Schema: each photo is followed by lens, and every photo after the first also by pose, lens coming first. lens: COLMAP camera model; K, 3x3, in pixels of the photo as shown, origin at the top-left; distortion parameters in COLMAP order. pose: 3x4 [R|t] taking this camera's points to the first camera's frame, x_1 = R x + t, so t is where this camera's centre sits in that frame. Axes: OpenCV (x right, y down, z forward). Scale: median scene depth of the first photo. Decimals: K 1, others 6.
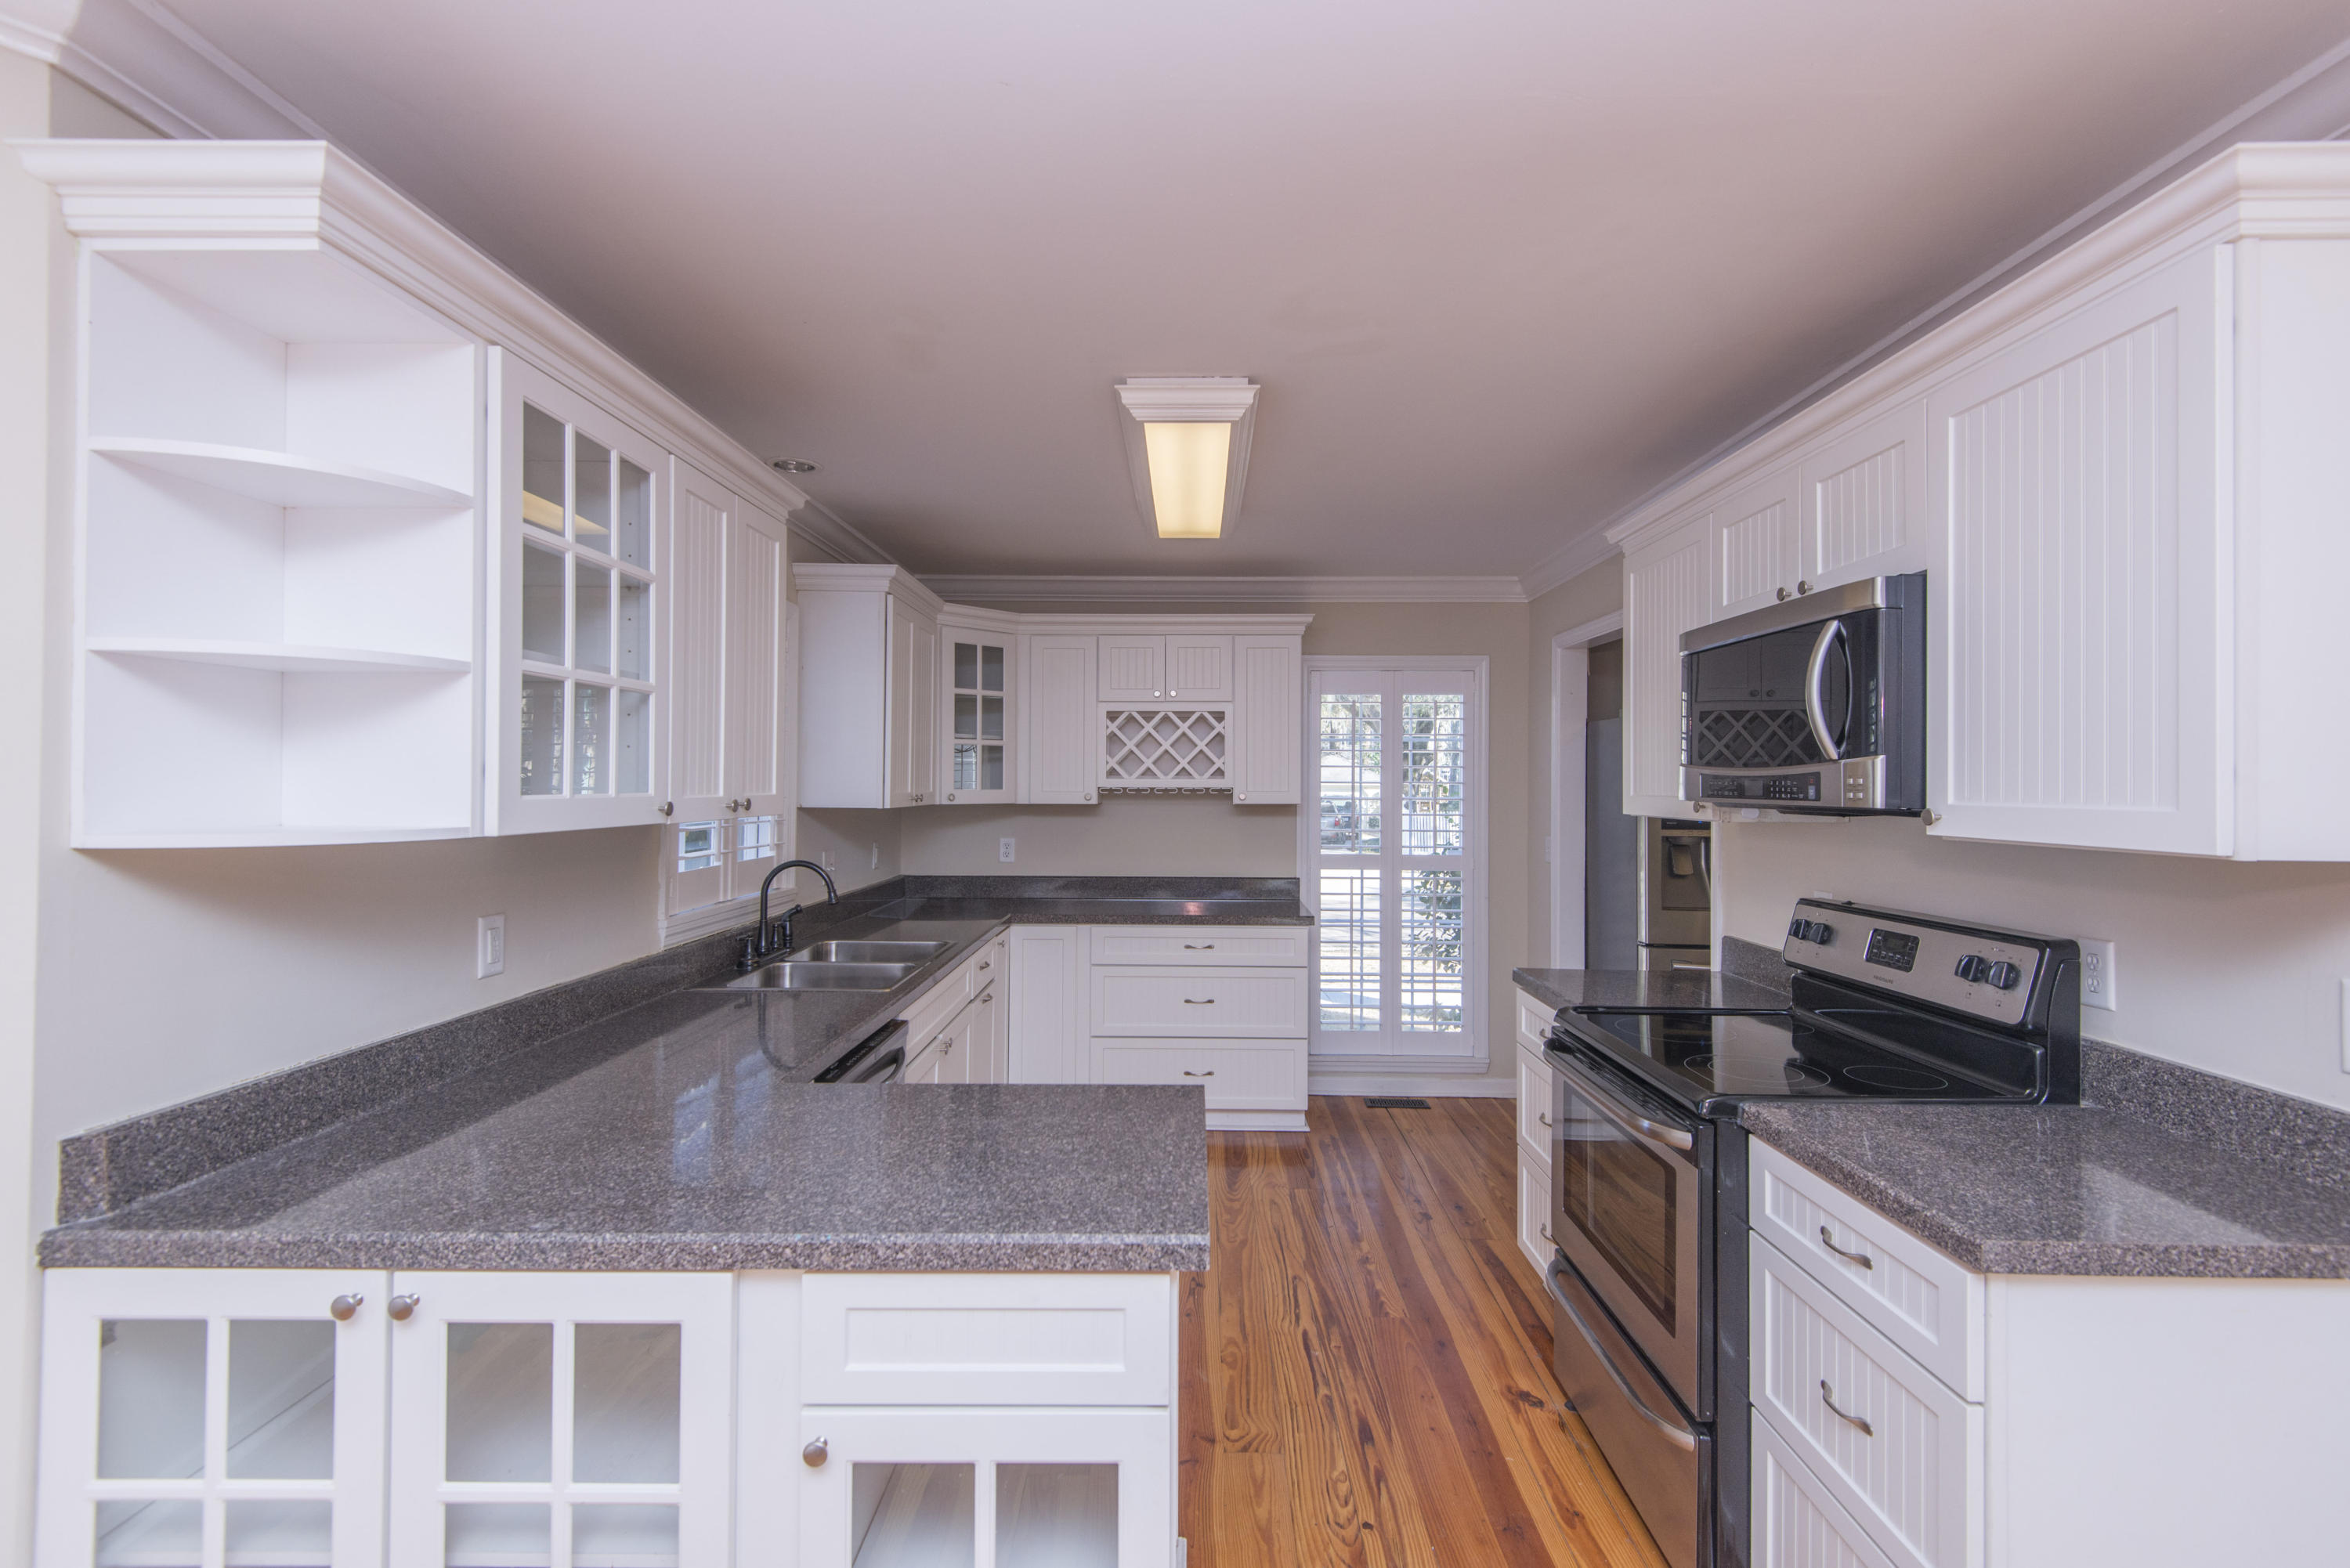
lens RADIAL K [[1059.5, 0, 1179.7], [0, 1059.5, 775.7], [0, 0, 1]] dist [0.028633, -0.015822]
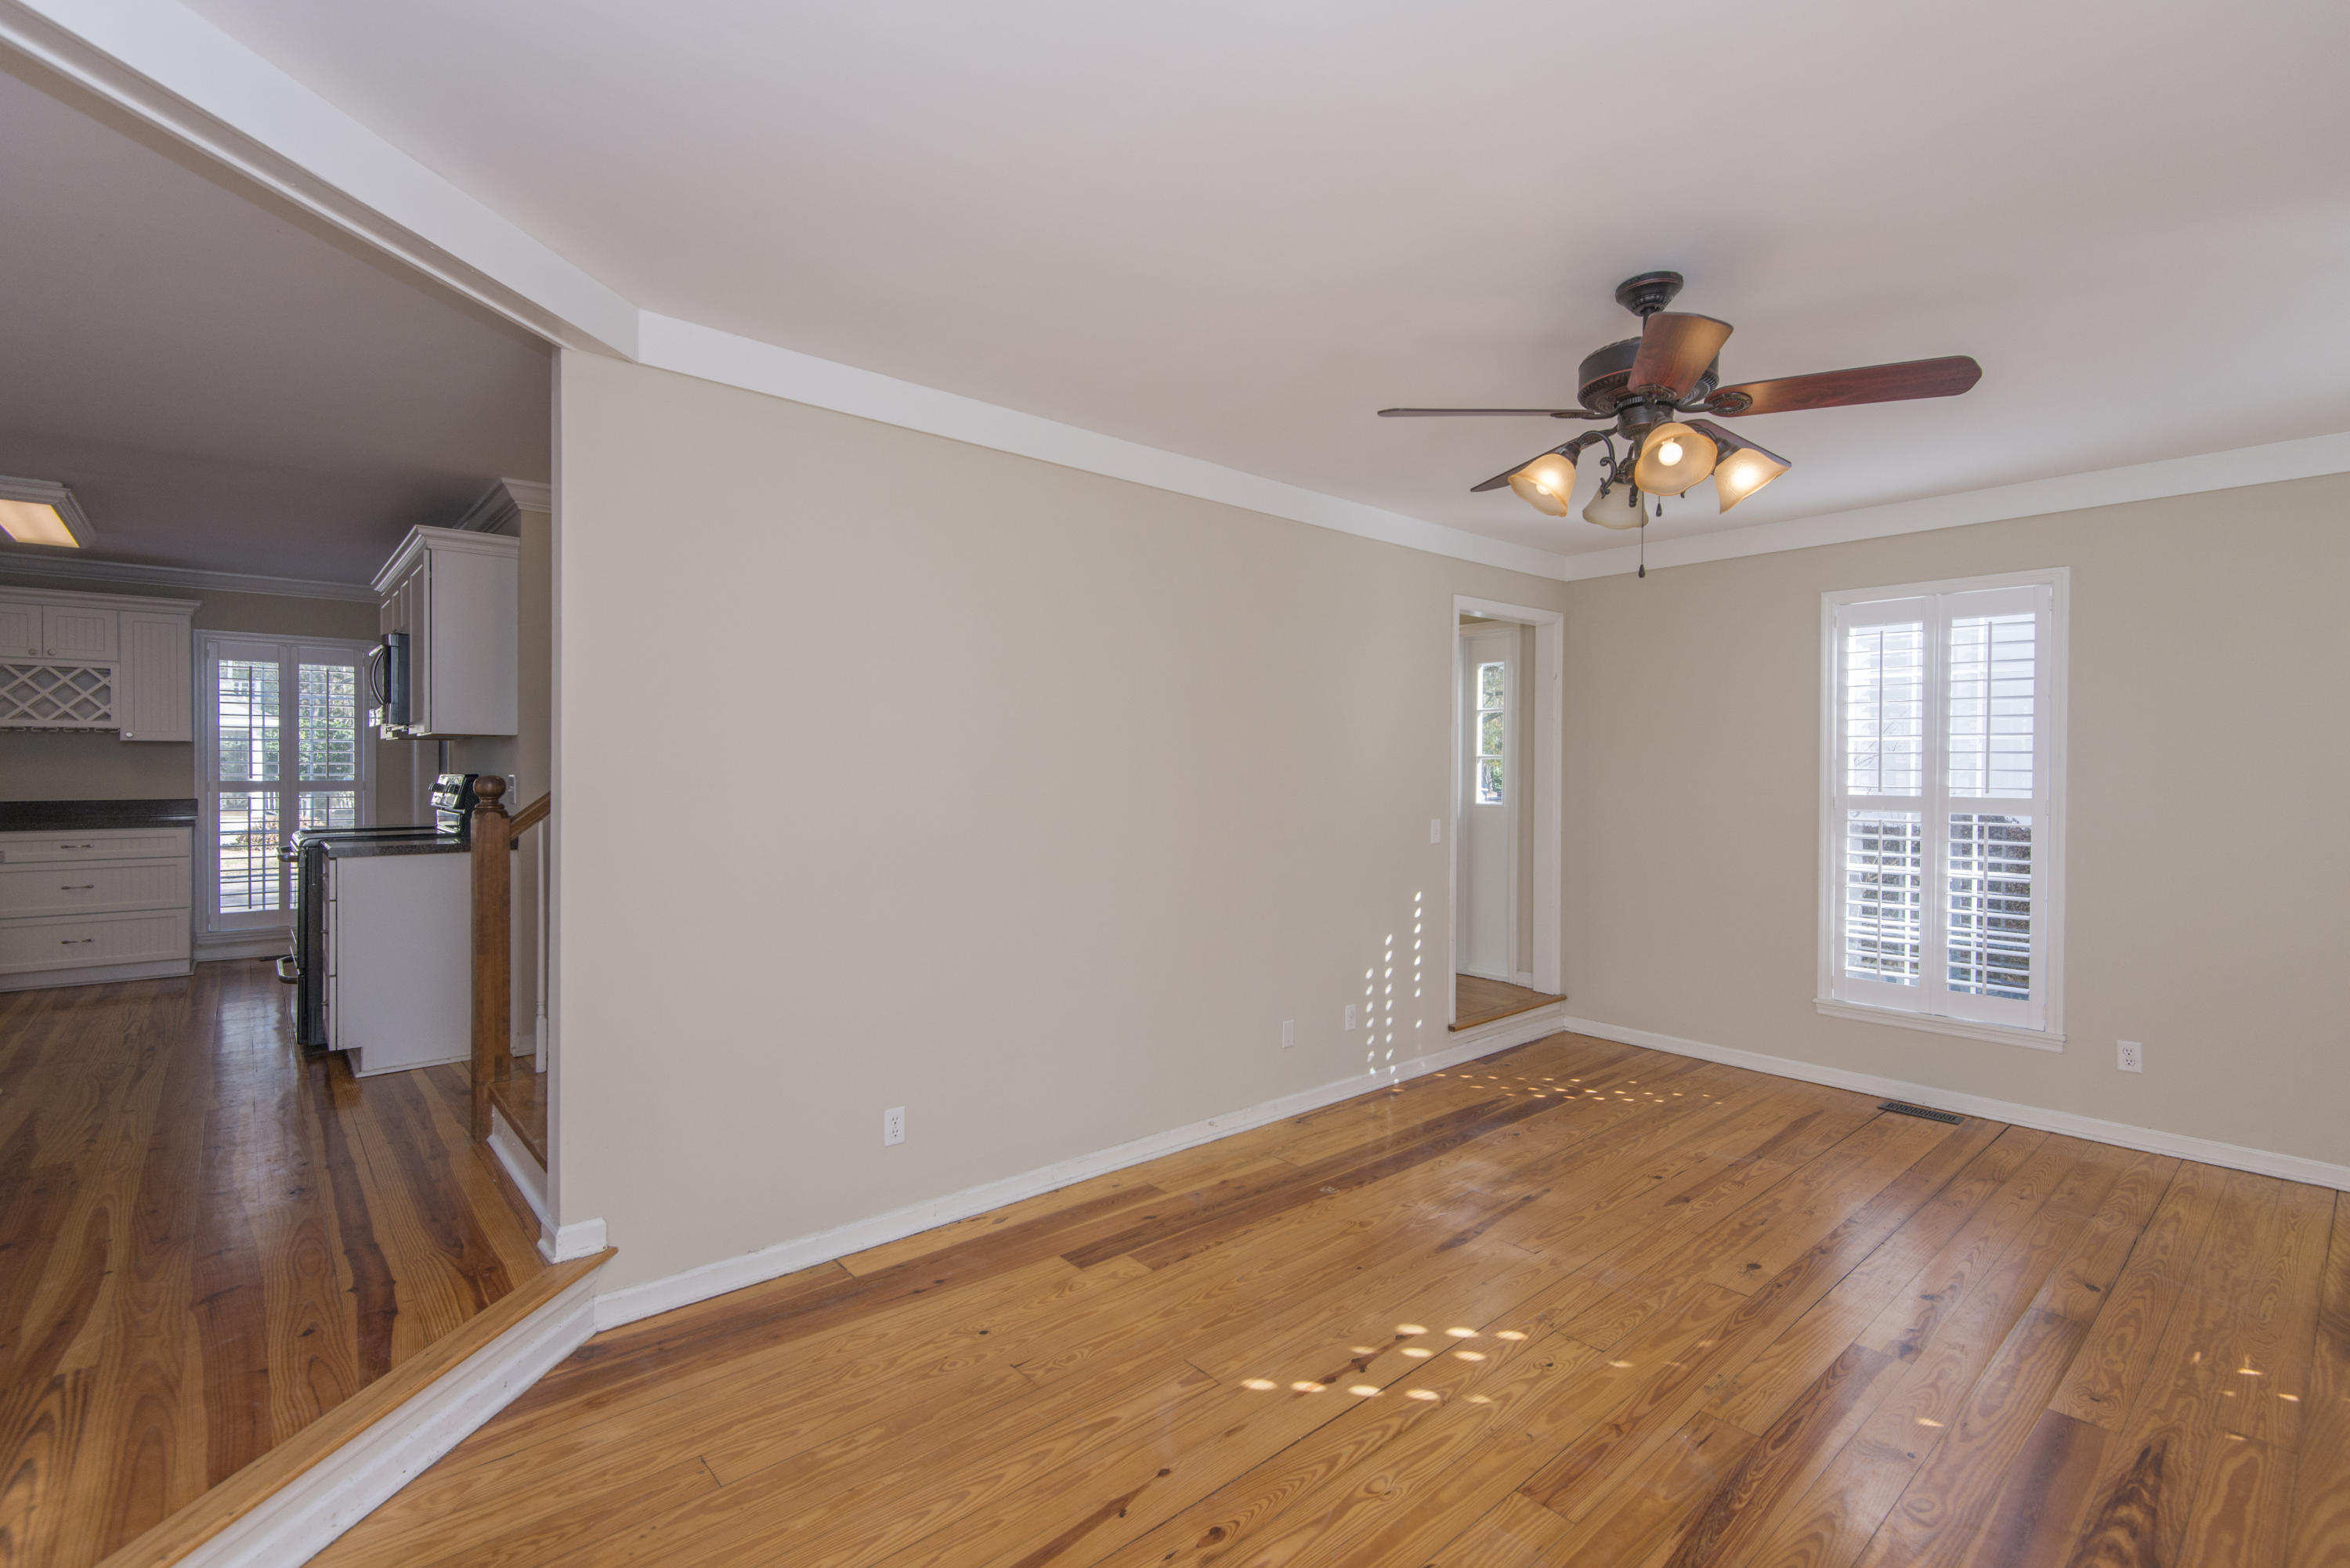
lens RADIAL K [[1059.5, 0, 1175.7], [0, 1059.5, 777.1], [0, 0, 1]] dist [0.028633, -0.015822]
pose [[0.742304, -0.009051, 0.670002, 0.137838], [-0.006073, 0.999777, 0.020235, 0.039776], [-0.670035, -0.019090, 0.742084, -0.903093]]
